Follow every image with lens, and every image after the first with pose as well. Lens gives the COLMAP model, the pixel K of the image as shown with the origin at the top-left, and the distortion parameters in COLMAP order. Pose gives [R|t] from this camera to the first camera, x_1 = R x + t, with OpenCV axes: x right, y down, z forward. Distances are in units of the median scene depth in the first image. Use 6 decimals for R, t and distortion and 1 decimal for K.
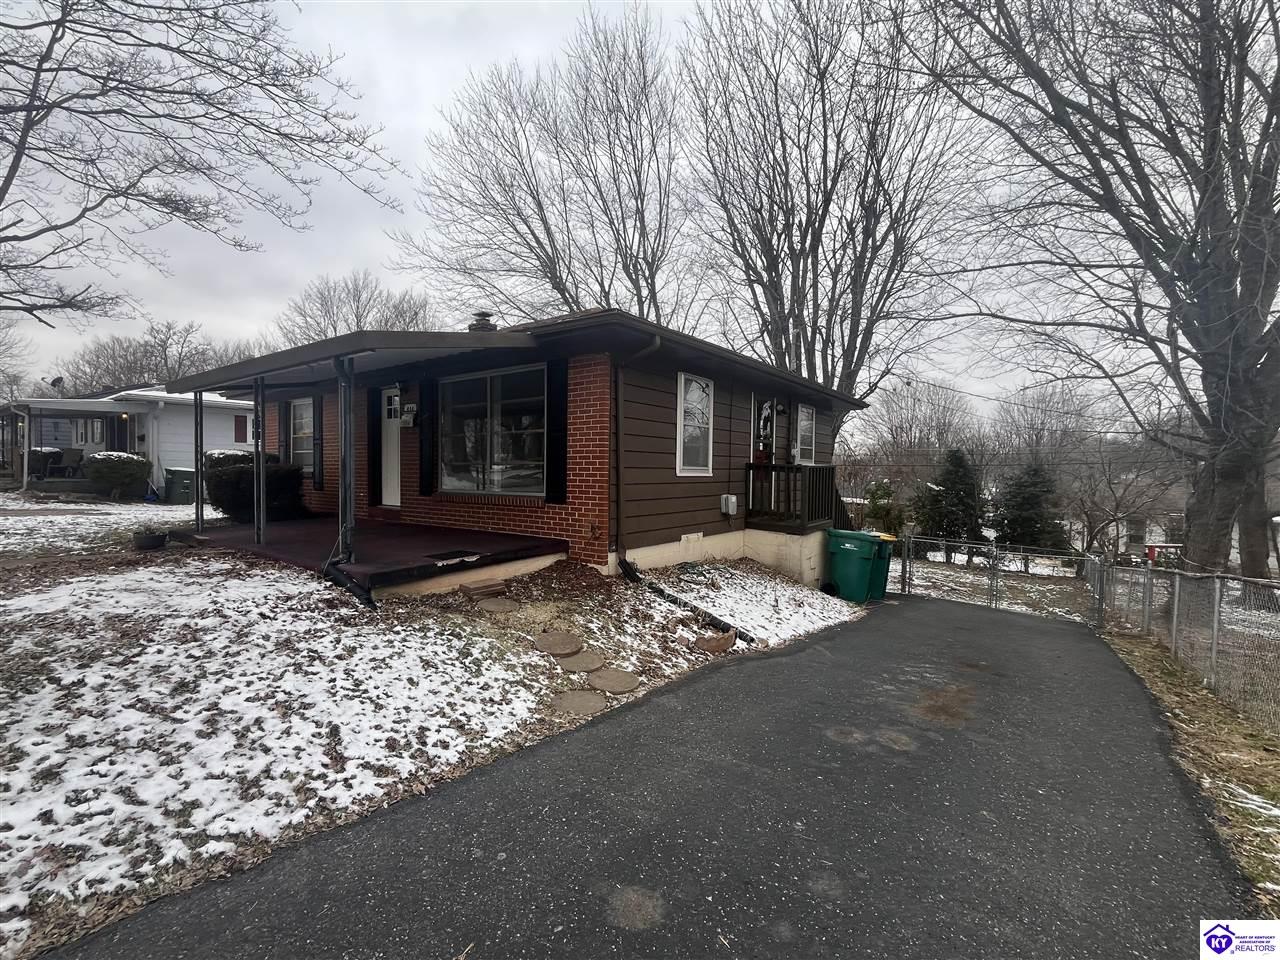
lens RADIAL K [[562.7, 0, 641.6], [0, 562.7, 485.1], [0, 0, 1]] dist [-0.003221, -0.000035]
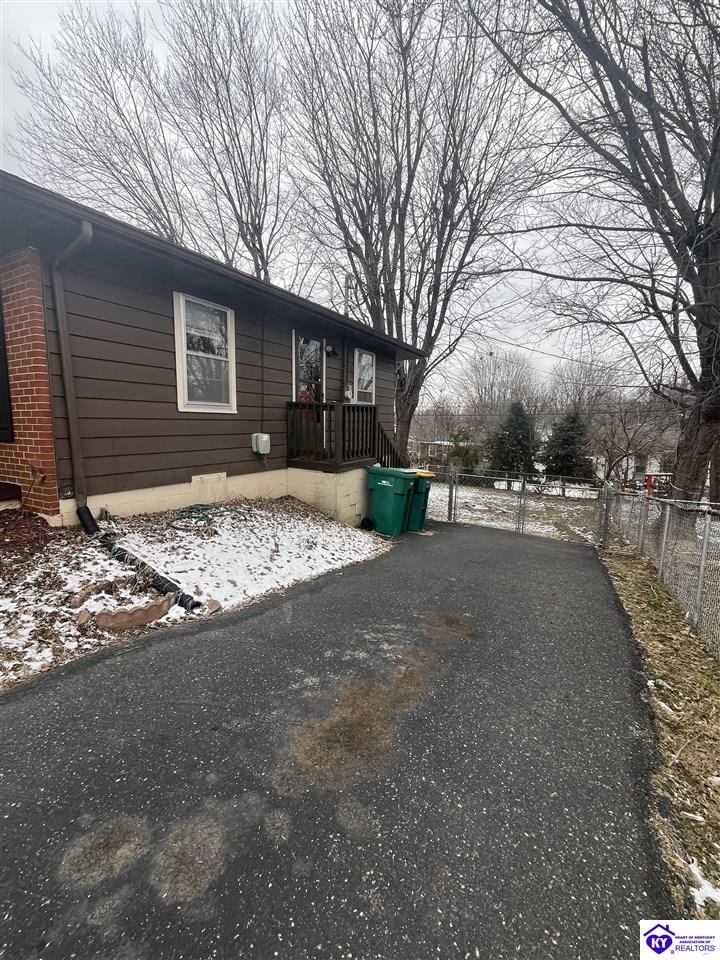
lens RADIAL K [[422.0, 0, 359.3], [0, 422.0, 478.1], [0, 0, 1]] dist [-0.003221, -0.000035]
pose [[0.991414, -0.019889, 0.129238, 0.236328], [0.006316, 0.994495, 0.104592, 0.019760], [-0.130607, -0.102878, 0.986082, 0.255650]]
